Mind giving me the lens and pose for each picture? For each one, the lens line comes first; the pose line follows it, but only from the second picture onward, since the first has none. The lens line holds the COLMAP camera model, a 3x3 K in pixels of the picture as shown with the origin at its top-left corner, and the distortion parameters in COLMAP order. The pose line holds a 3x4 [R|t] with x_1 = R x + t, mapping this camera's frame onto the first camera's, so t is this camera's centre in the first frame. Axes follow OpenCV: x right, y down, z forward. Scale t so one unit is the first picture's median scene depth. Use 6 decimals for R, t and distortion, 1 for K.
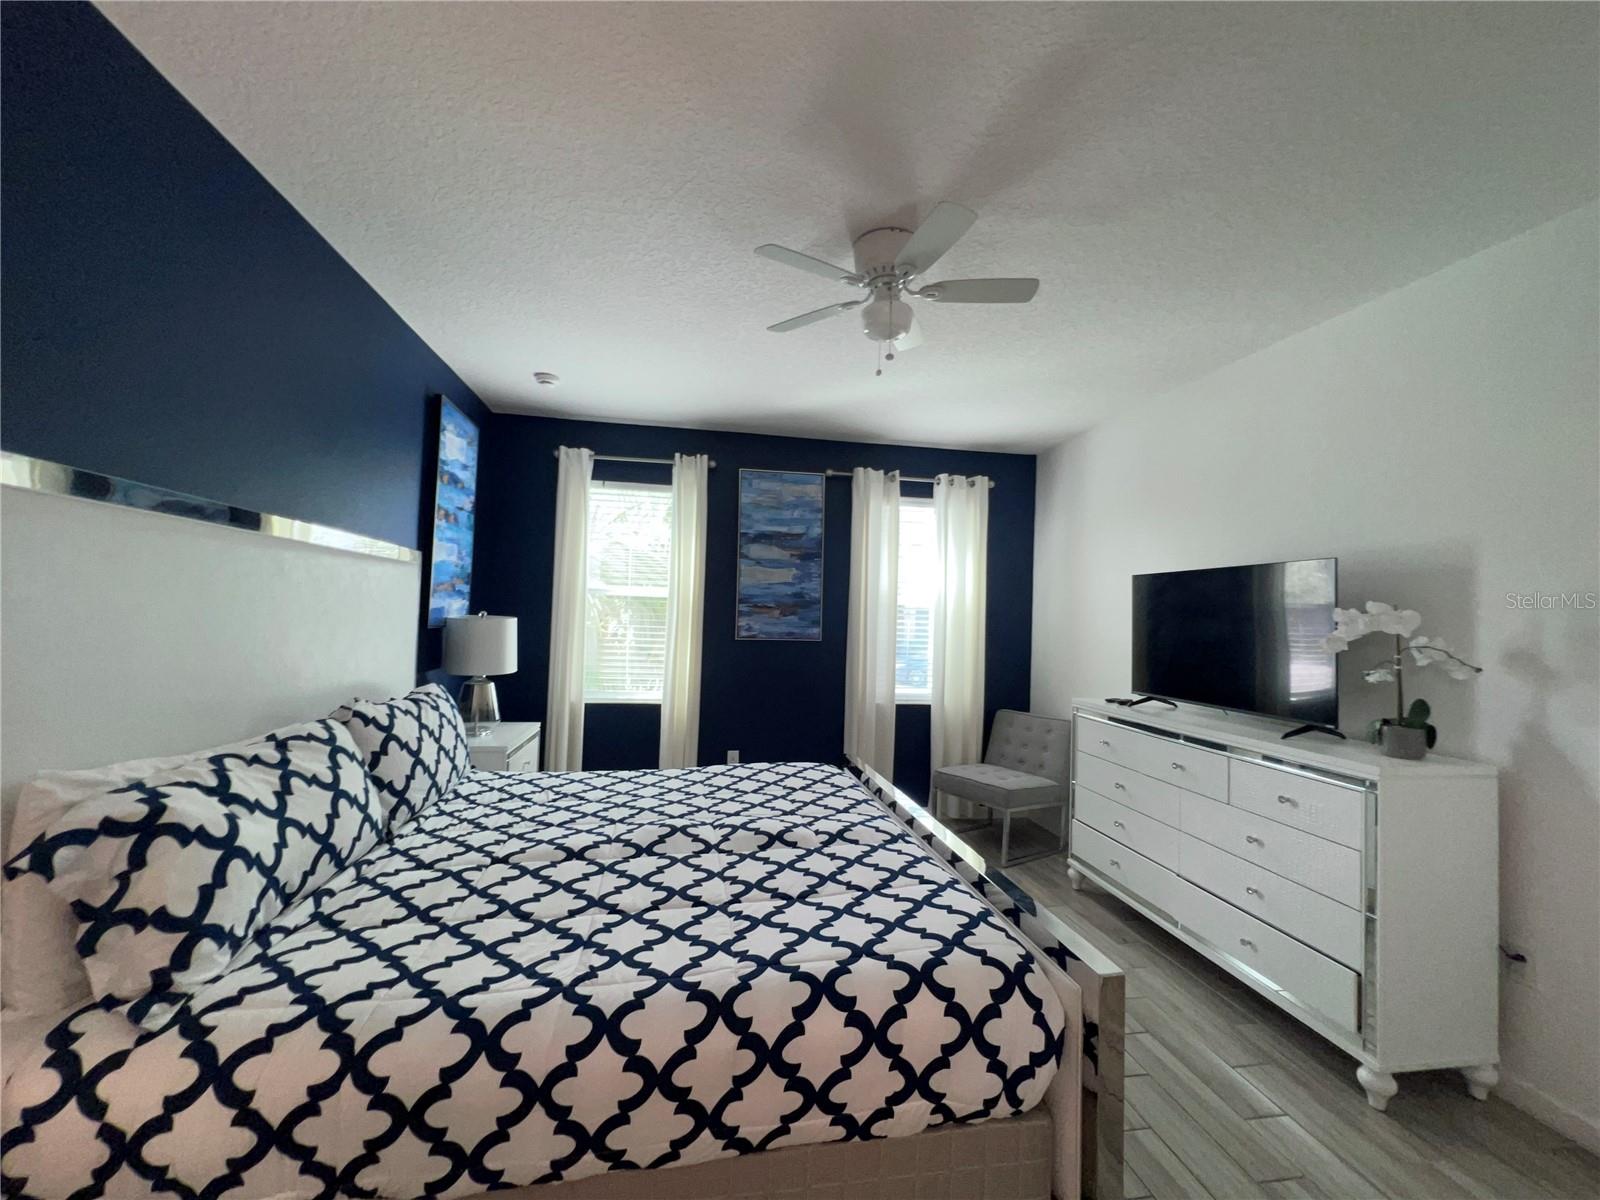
lens RADIAL K [[636.6, 0, 800.0], [0, 636.6, 600.0], [0, 0, 1]] dist [-0.000281, 0.000012]
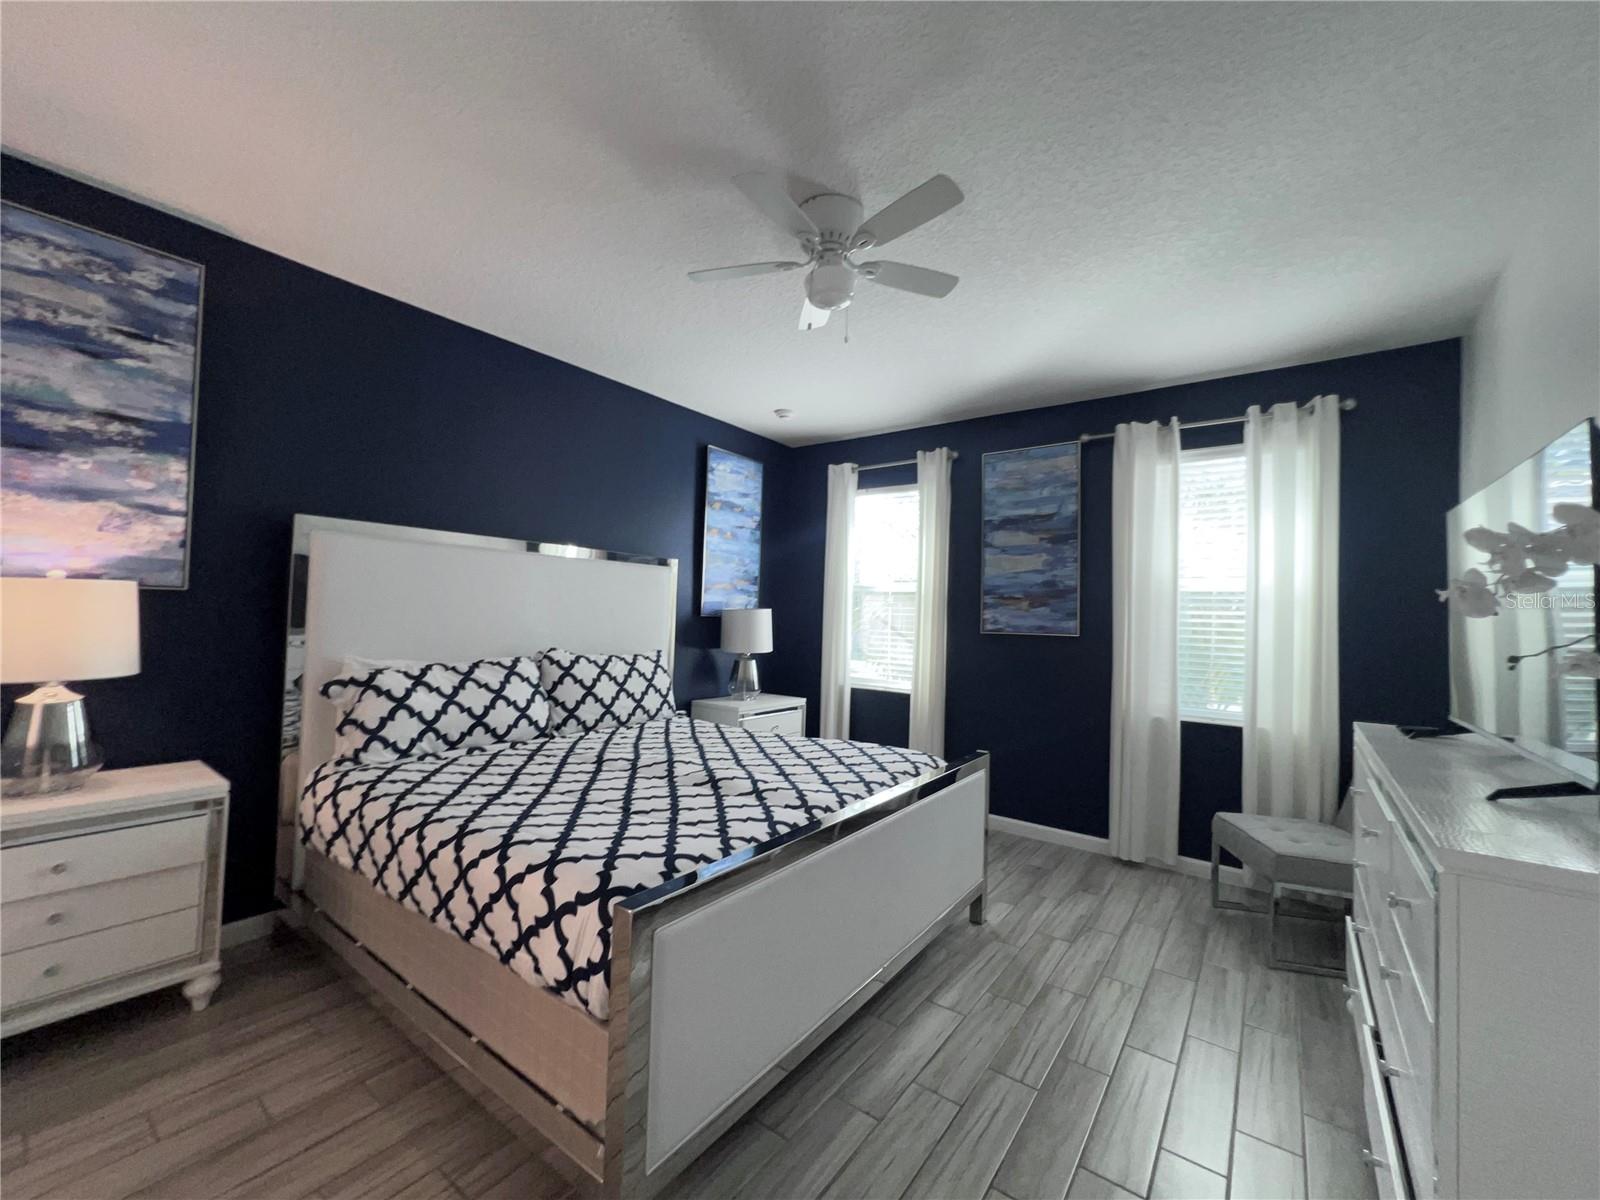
lens RADIAL K [[641.1, 0, 800.0], [0, 641.1, 600.0], [0, 0, 1]] dist [0.000754, 0.000048]
pose [[0.694603, -0.027708, -0.718859, 0.399426], [0.010386, 0.999540, -0.028491, 0.037000], [0.719318, 0.012324, 0.694571, 0.137071]]
